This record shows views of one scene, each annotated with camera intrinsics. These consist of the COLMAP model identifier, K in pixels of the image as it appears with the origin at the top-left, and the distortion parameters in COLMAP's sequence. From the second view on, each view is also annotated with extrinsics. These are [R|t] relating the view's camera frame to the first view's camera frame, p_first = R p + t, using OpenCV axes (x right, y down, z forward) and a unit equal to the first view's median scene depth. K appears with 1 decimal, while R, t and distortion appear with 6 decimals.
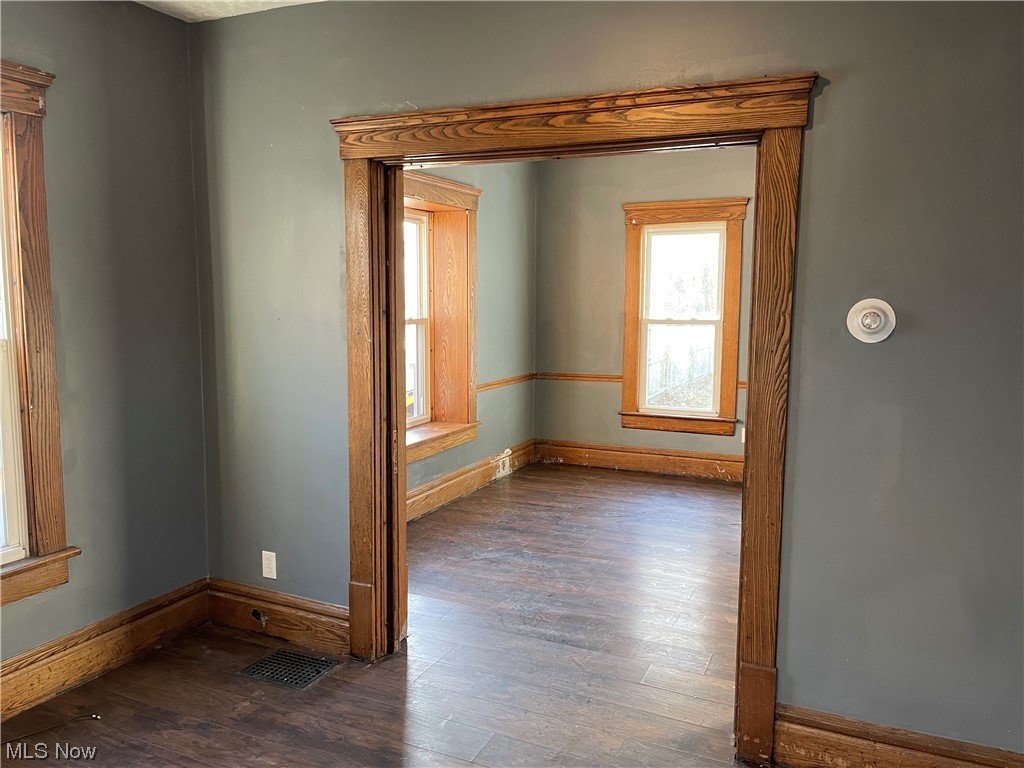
lens RADIAL K [[802.8, 0, 511.6], [0, 802.8, 385.9], [0, 0, 1]] dist [0.108570, -0.142152]
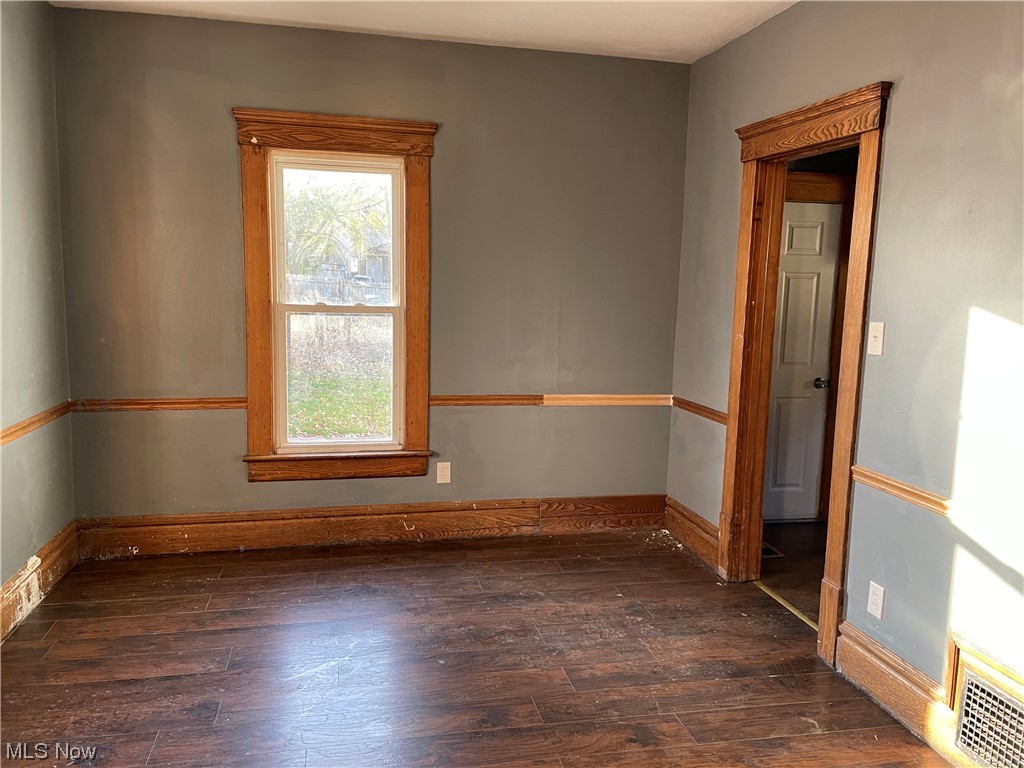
lens RADIAL K [[767.4, 0, 512.8], [0, 767.4, 385.3], [0, 0, 1]] dist [0.074286, -0.107074]
pose [[0.790713, -0.062008, 0.609039, -0.058266], [0.047703, 0.998073, 0.039684, -0.035910], [-0.610326, -0.002326, 0.792147, 0.427349]]
